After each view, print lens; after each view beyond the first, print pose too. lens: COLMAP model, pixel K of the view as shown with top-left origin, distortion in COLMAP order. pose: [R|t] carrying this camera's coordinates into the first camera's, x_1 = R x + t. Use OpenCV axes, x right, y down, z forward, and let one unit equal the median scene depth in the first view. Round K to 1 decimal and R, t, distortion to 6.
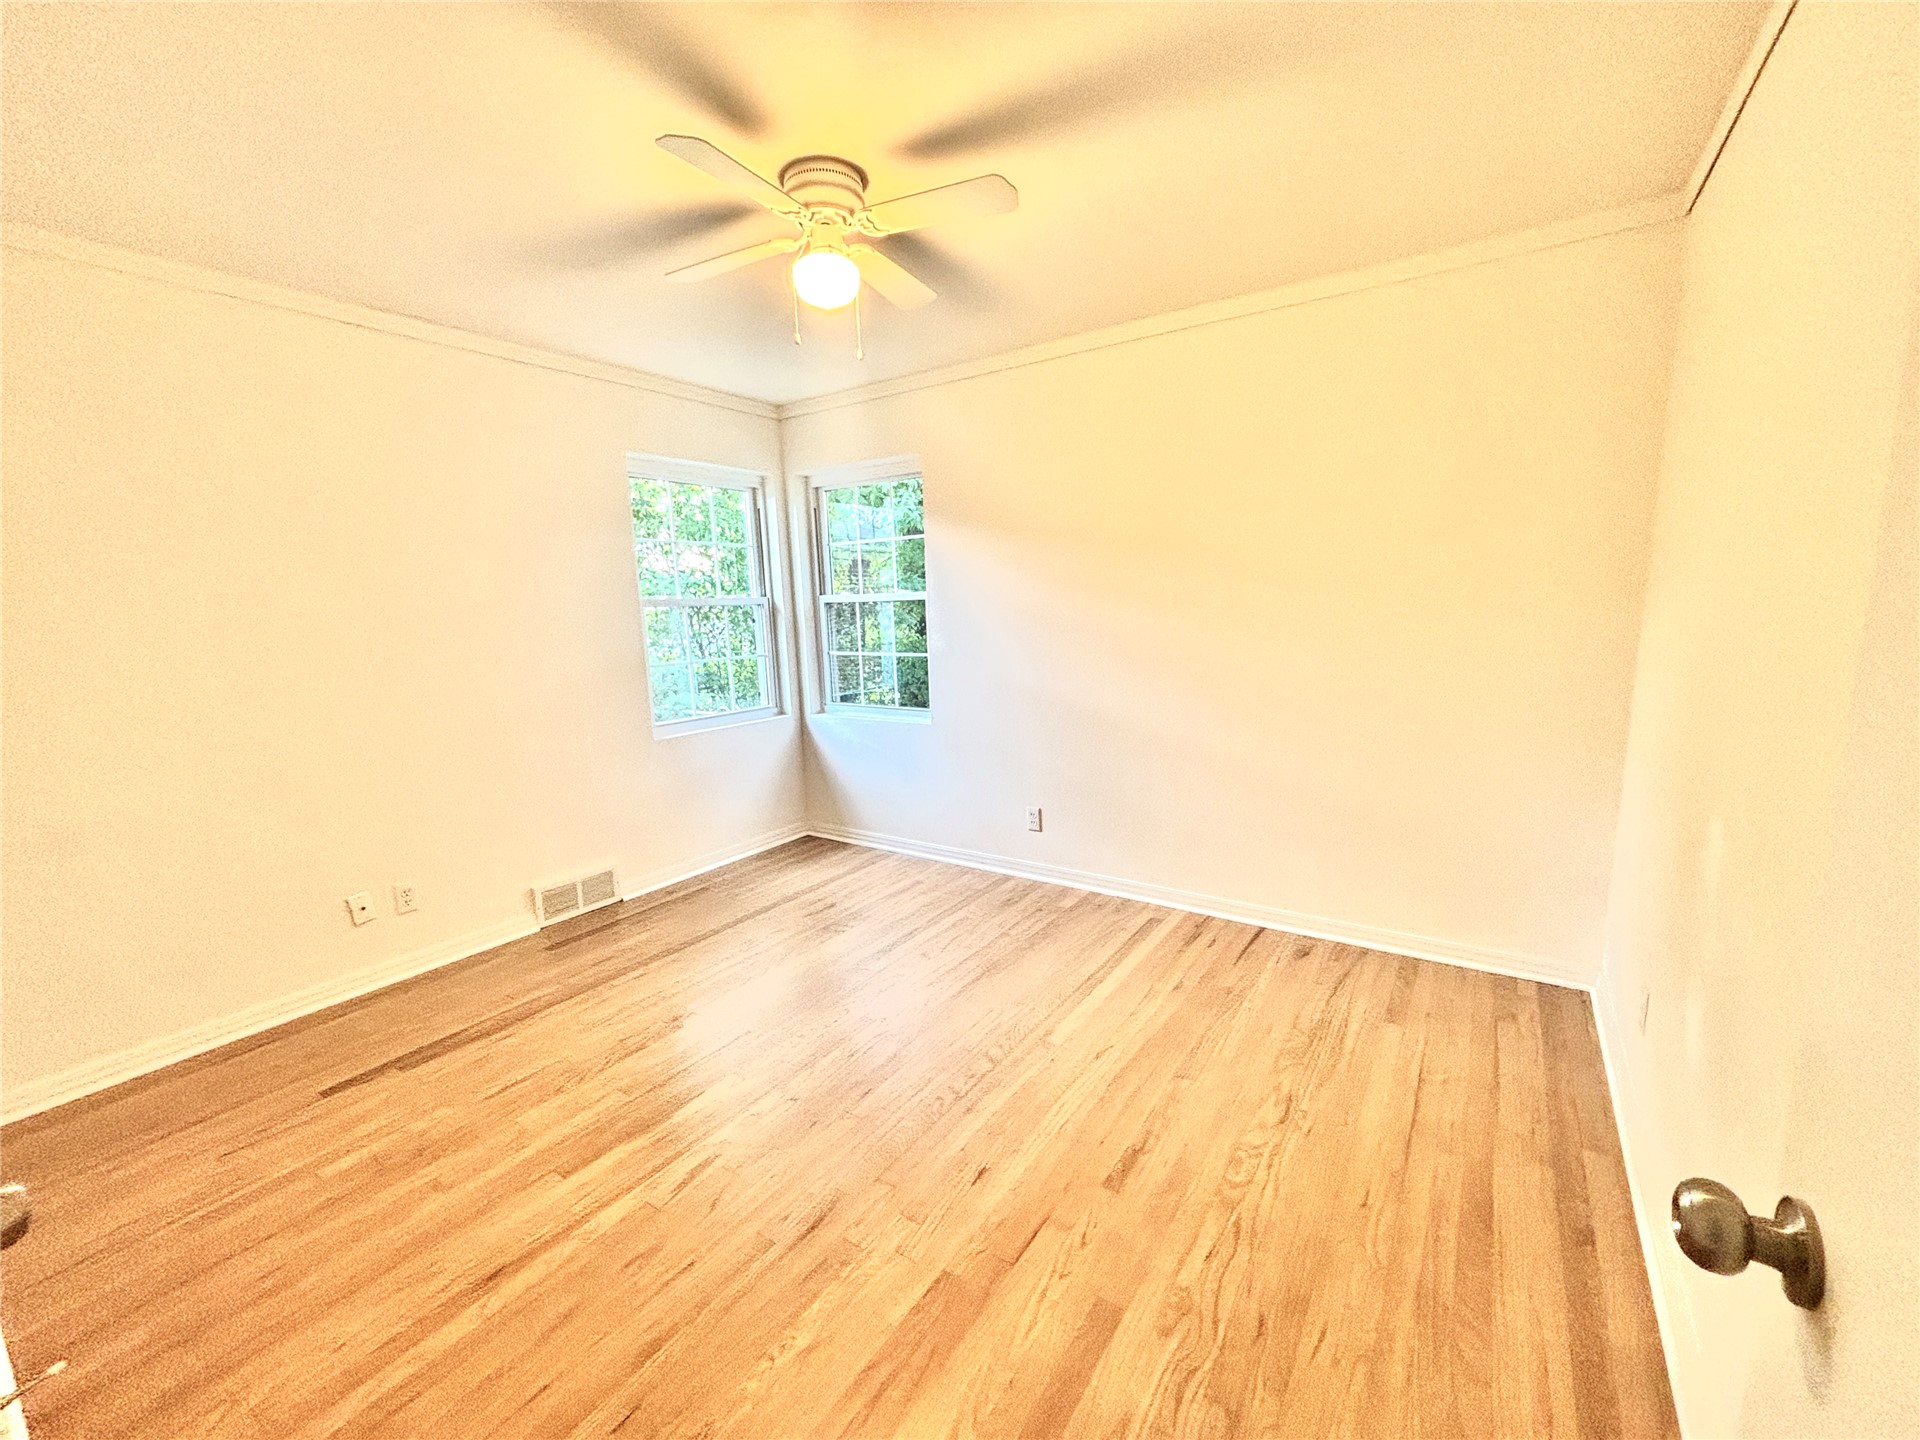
lens RADIAL K [[780.4, 0, 959.6], [0, 780.4, 713.4], [0, 0, 1]] dist [0.001150, 0.000133]
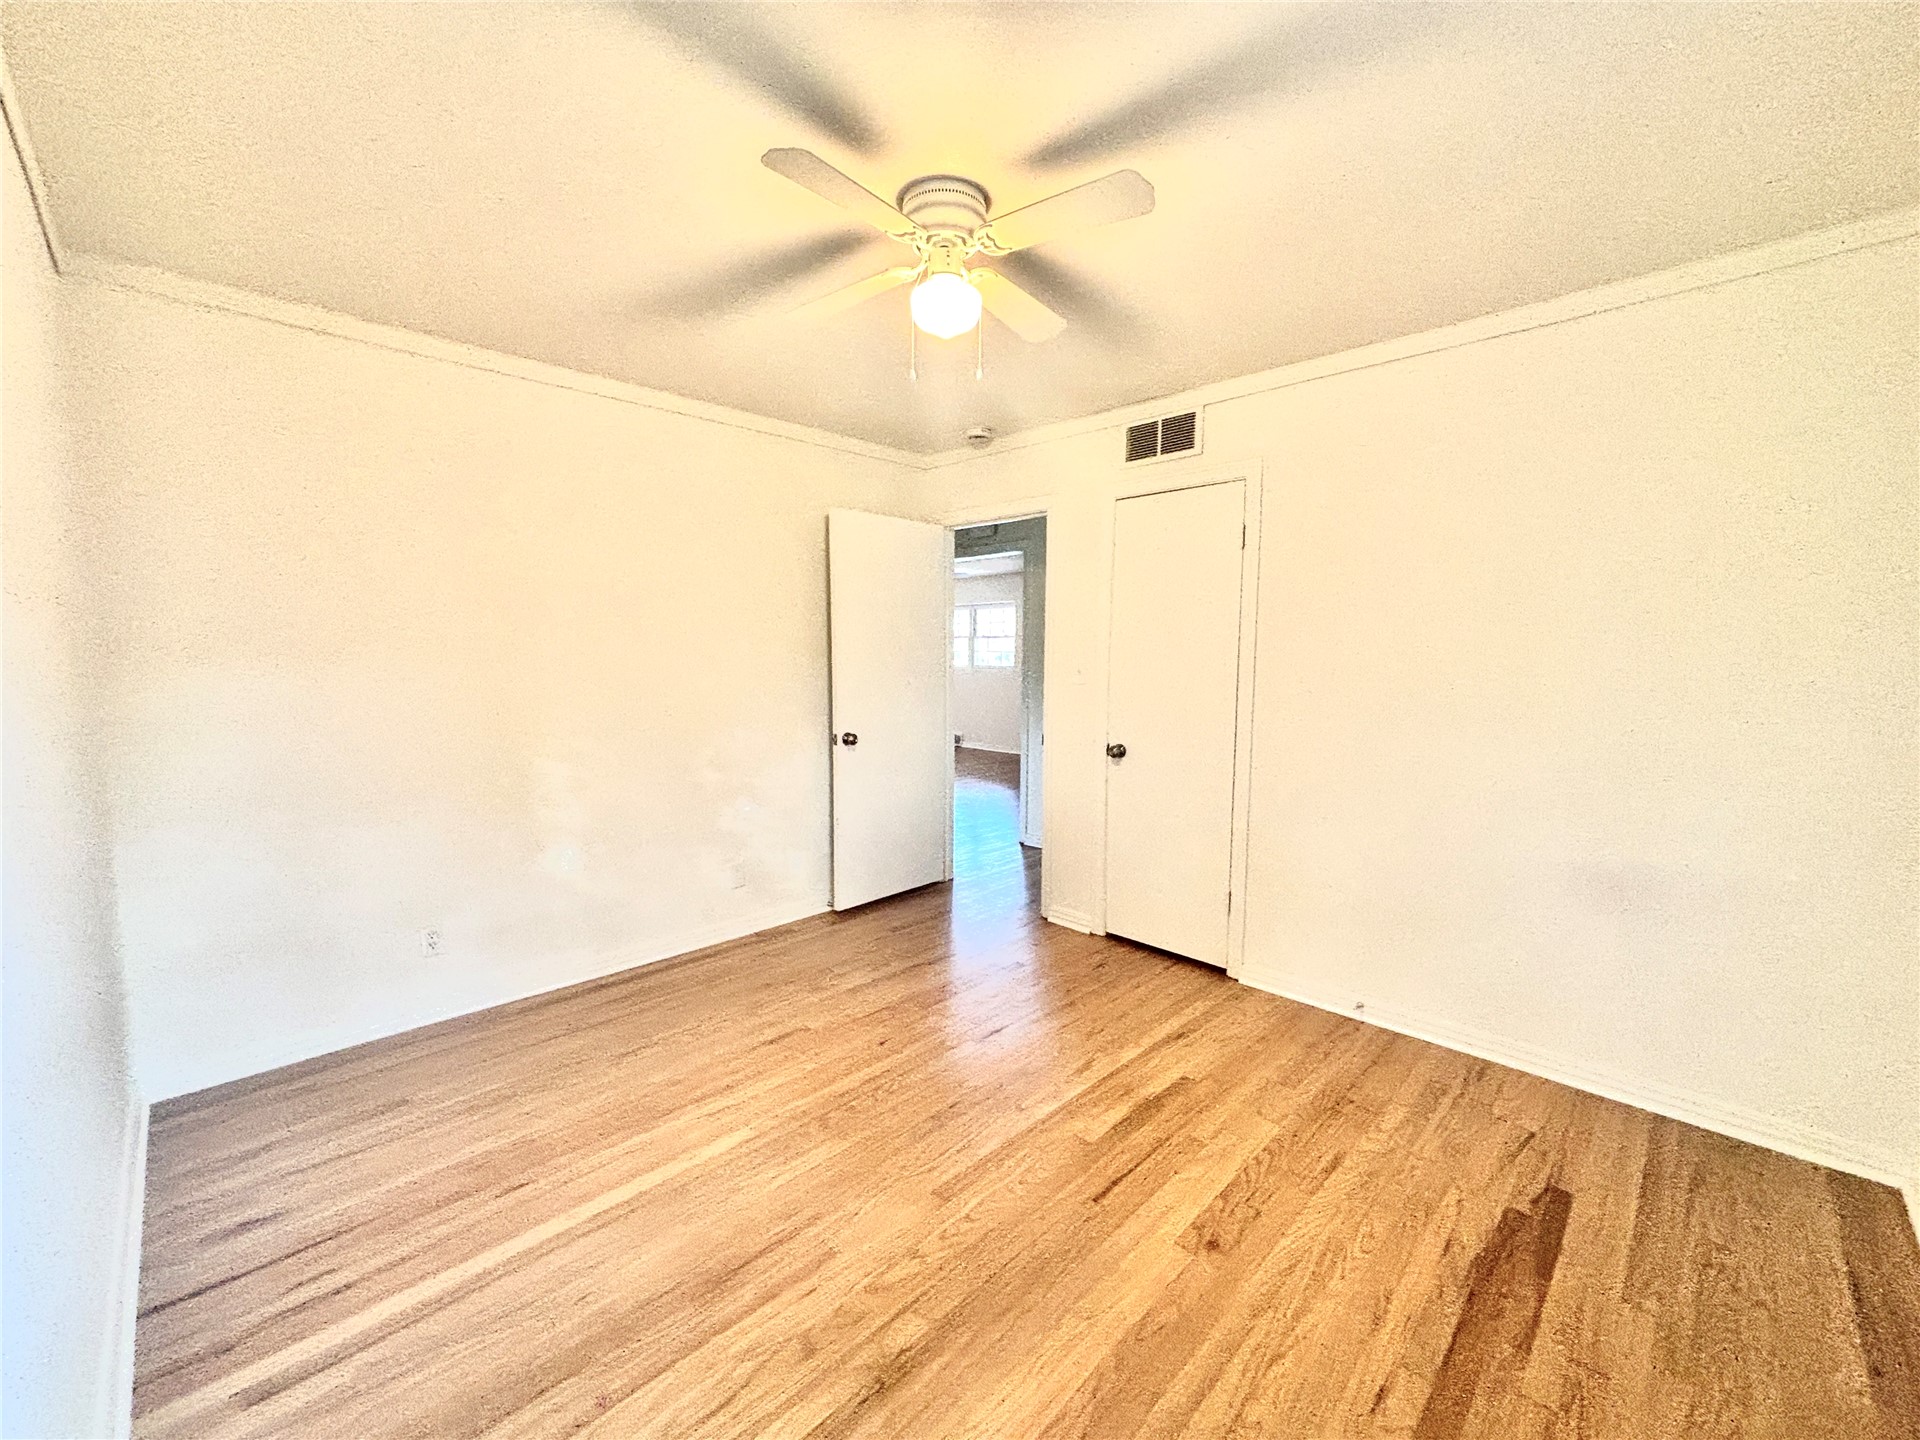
lens RADIAL K [[777.9, 0, 973.2], [0, 777.9, 717.6], [0, 0, 1]] dist [0.001034, 0.000008]
pose [[-0.984871, 0.015015, 0.172640, -0.273128], [0.054060, 0.973143, 0.223764, -0.215612], [-0.164644, 0.229712, -0.959231, 1.535557]]
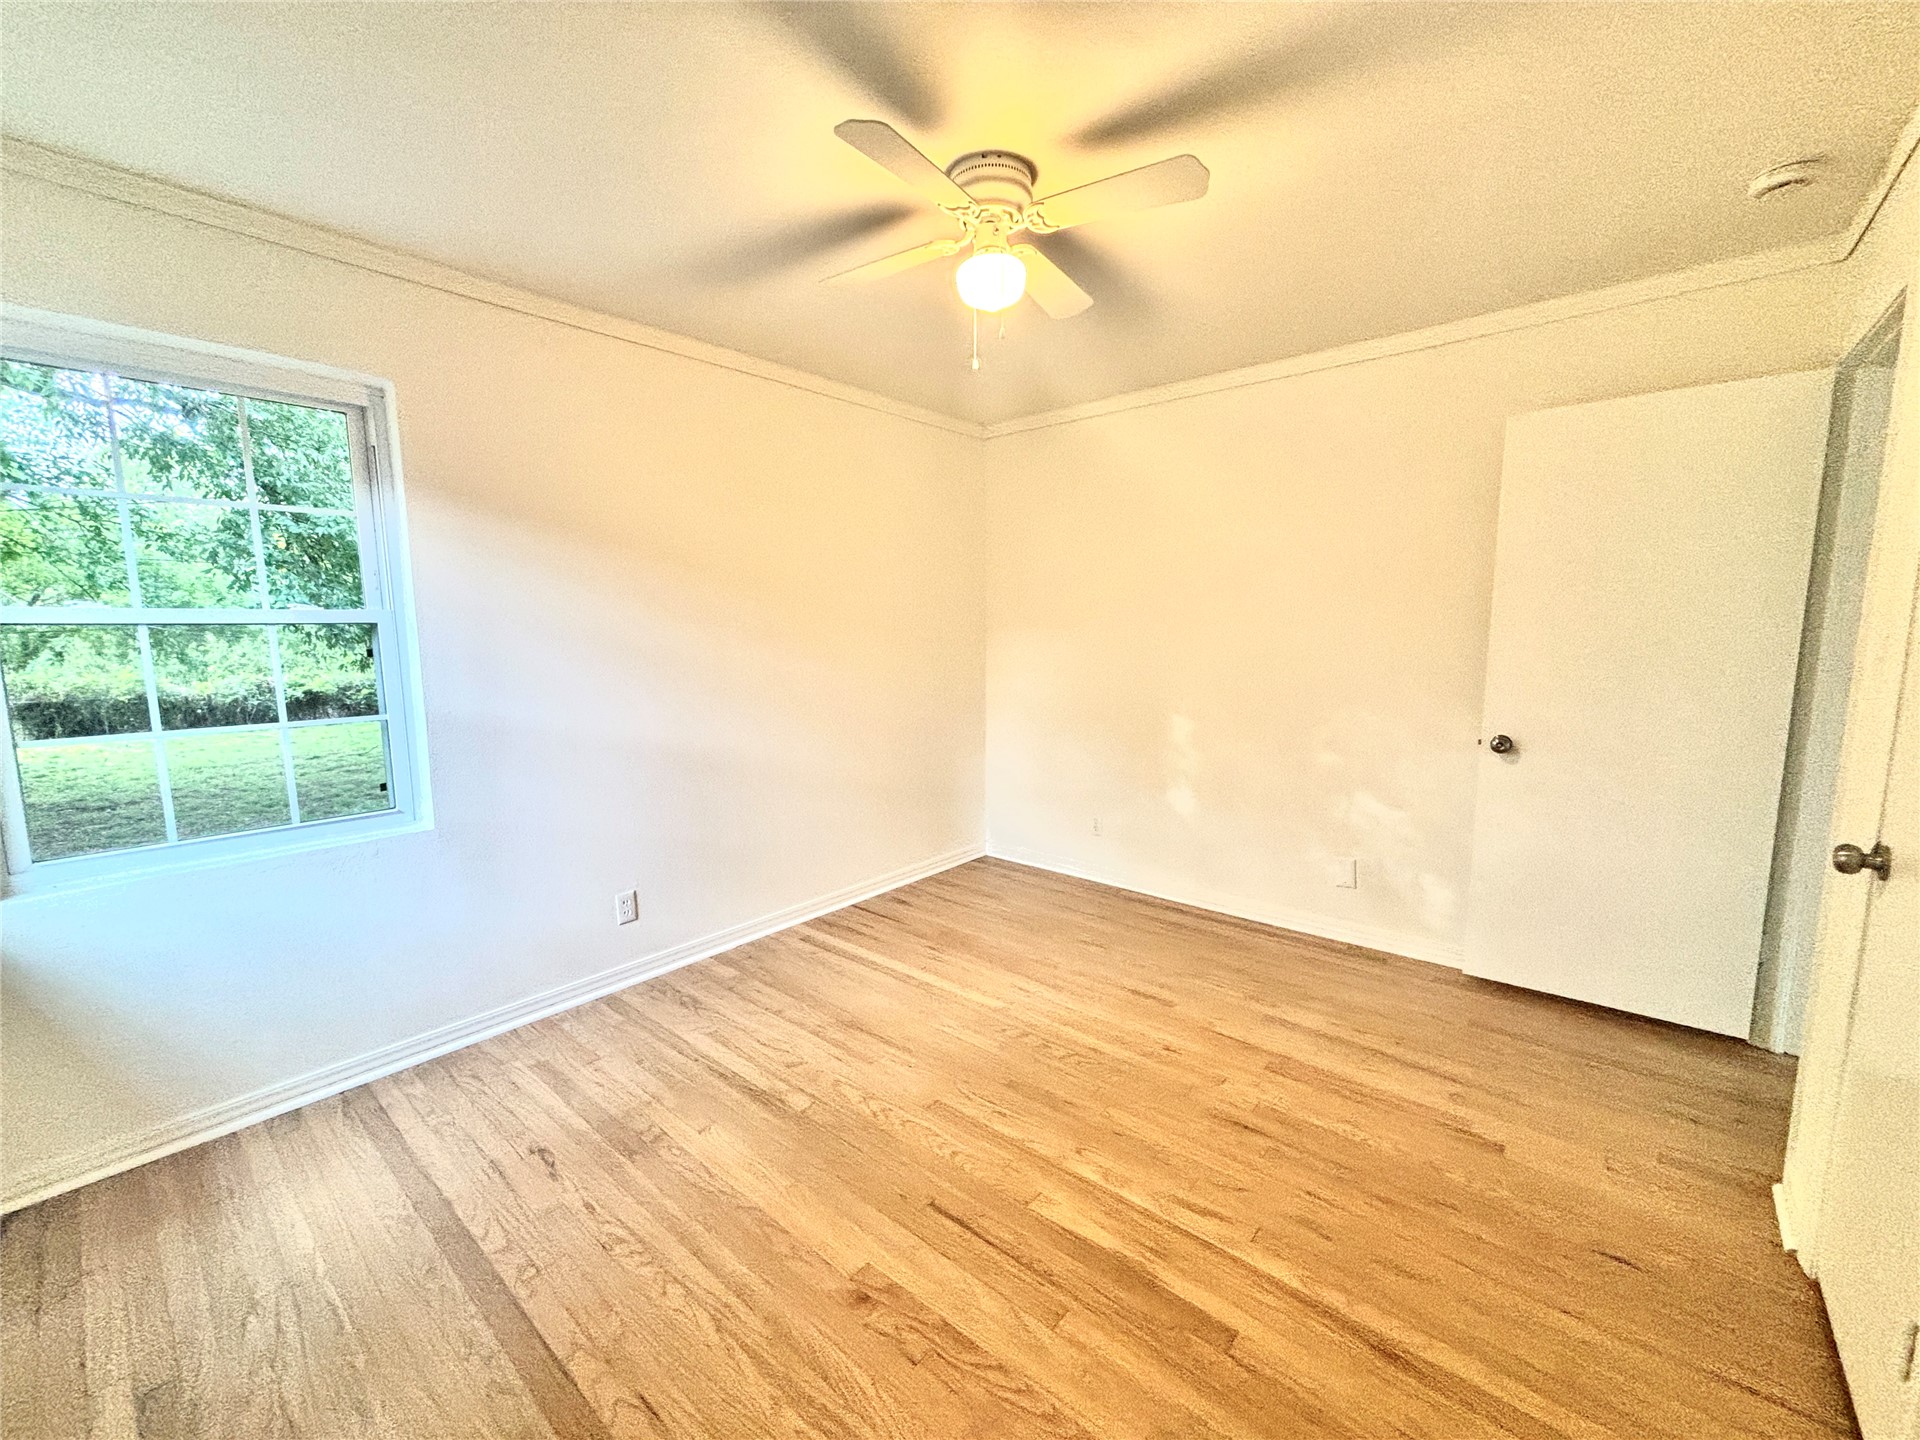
lens RADIAL K [[777.9, 0, 973.2], [0, 777.9, 717.6], [0, 0, 1]] dist [0.001034, 0.000008]
pose [[0.088303, -0.090367, 0.991986, -0.884370], [0.143220, 0.986680, 0.077135, -0.087297], [-0.985744, 0.135261, 0.100069, 0.776279]]
